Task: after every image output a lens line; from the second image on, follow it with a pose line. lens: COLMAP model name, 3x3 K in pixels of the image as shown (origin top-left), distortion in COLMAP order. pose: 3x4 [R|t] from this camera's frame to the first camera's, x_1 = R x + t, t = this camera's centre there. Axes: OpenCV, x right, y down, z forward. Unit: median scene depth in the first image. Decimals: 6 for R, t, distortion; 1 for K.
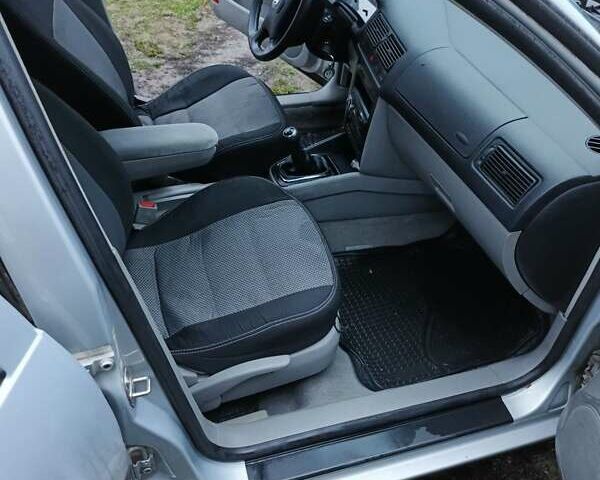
lens RADIAL K [[556.5, 0, 285.8], [0, 556.5, 279.8], [0, 0, 1]] dist [0.084388, -0.156547]
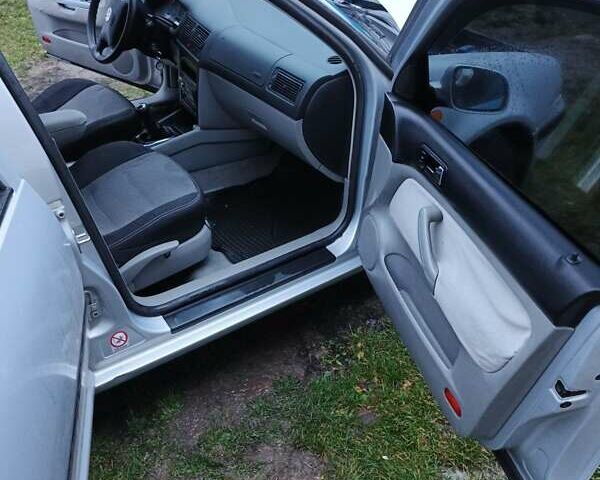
lens RADIAL K [[556.5, 0, 285.8], [0, 556.5, 279.8], [0, 0, 1]] dist [0.084388, -0.156547]
pose [[0.948553, -0.215841, 0.231644, -0.071788], [0.232907, 0.971278, -0.048707, 0.316714], [-0.214478, 0.100153, 0.971580, -0.370592]]
